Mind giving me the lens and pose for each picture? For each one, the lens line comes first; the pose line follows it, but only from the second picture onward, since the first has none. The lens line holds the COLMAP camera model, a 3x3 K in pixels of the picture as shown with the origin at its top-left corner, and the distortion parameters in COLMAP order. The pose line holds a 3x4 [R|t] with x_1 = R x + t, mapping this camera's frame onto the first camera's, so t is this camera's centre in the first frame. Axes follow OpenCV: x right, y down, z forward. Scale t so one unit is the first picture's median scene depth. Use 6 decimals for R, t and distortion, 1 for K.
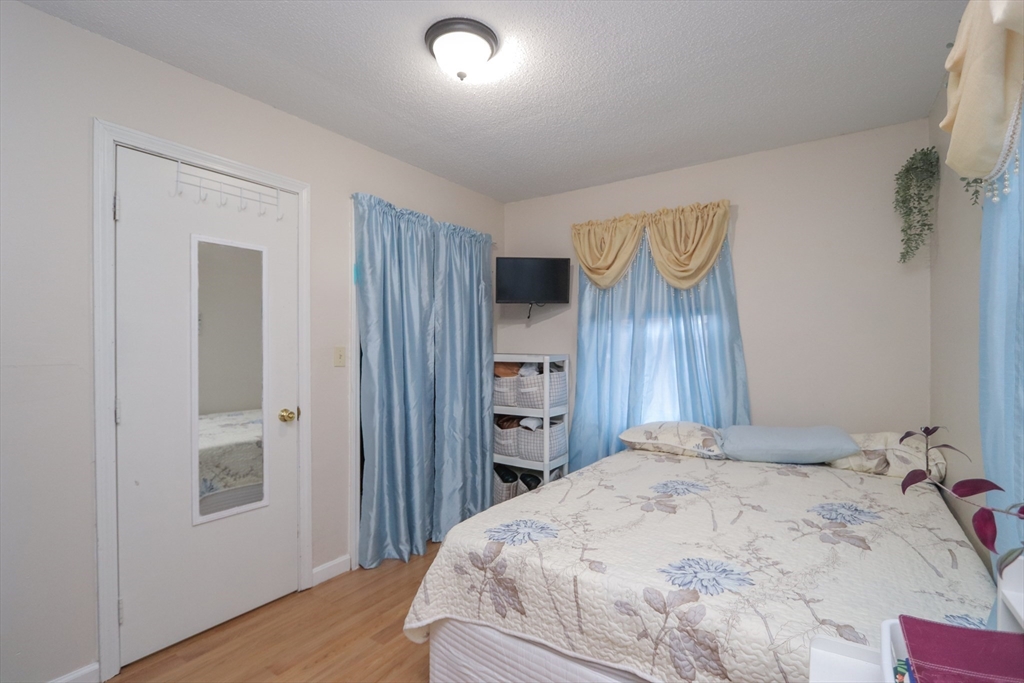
lens RADIAL K [[479.9, 0, 509.8], [0, 479.9, 349.4], [0, 0, 1]] dist [0.000074, -0.000146]
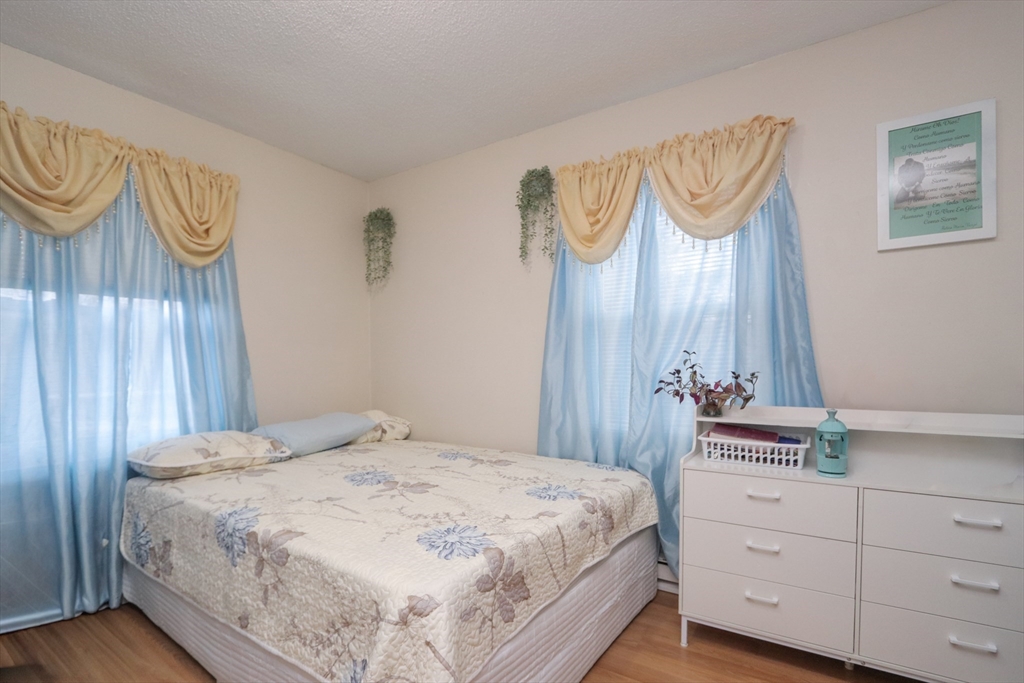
lens RADIAL K [[490.6, 0, 513.4], [0, 490.6, 370.2], [0, 0, 1]] dist [-0.049607, -0.000102]
pose [[-0.032104, 0.000346, 0.999484, -0.683621], [0.003608, 0.999993, -0.000230, 0.074614], [-0.999478, 0.003598, -0.032105, 0.778422]]
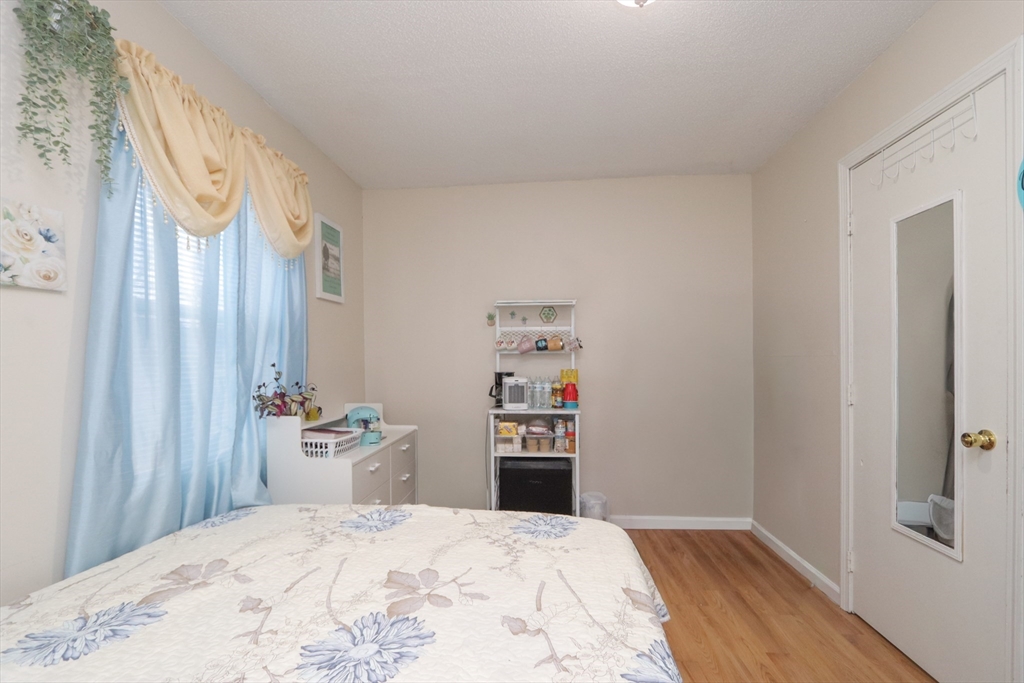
lens RADIAL K [[479.9, 0, 509.8], [0, 479.9, 349.4], [0, 0, 1]] dist [0.000074, -0.000146]
pose [[-0.865728, 0.003689, -0.500501, 0.487026], [0.011277, 0.999863, -0.012137, 0.023330], [0.500388, -0.016151, -0.865651, 1.529772]]
